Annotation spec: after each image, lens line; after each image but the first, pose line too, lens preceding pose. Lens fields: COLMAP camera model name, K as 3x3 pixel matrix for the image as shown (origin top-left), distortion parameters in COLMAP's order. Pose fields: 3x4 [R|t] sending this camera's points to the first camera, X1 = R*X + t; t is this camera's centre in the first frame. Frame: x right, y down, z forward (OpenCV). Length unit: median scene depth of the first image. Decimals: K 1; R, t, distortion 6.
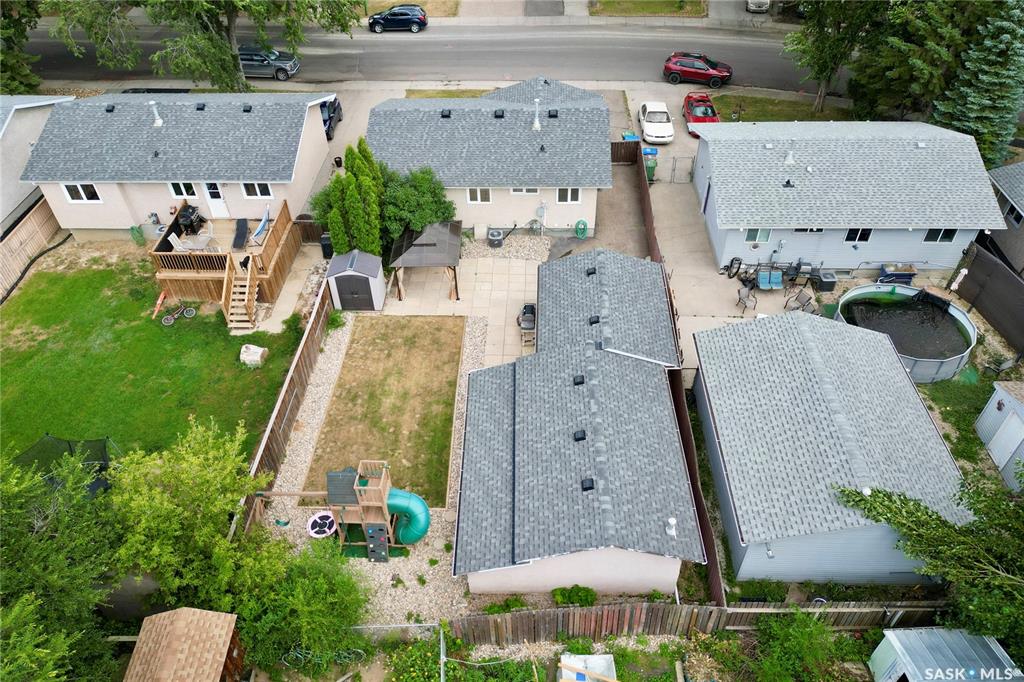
lens RADIAL K [[717.9, 0, 512.0], [0, 717.9, 341.0], [0, 0, 1]] dist [0.028943, -0.004061]
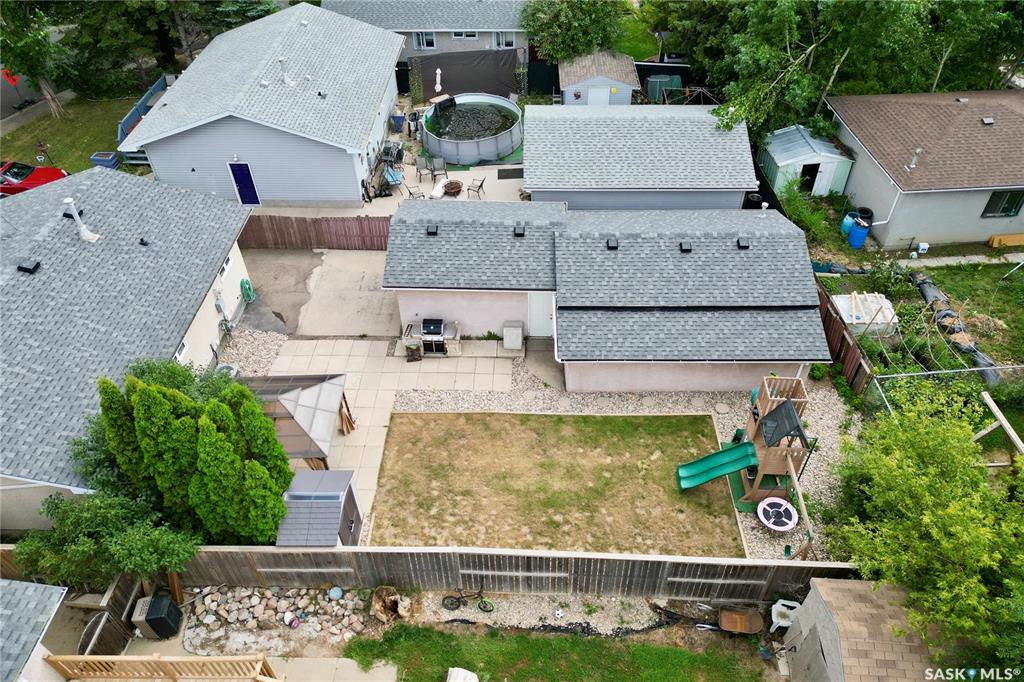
lens RADIAL K [[717.9, 0, 512.0], [0, 717.9, 341.0], [0, 0, 1]] dist [0.028943, -0.004061]
pose [[0.007800, -0.683838, 0.729592, -0.636950], [0.697025, 0.526871, 0.486379, -0.401150], [-0.717005, 0.504750, 0.480761, 0.629614]]
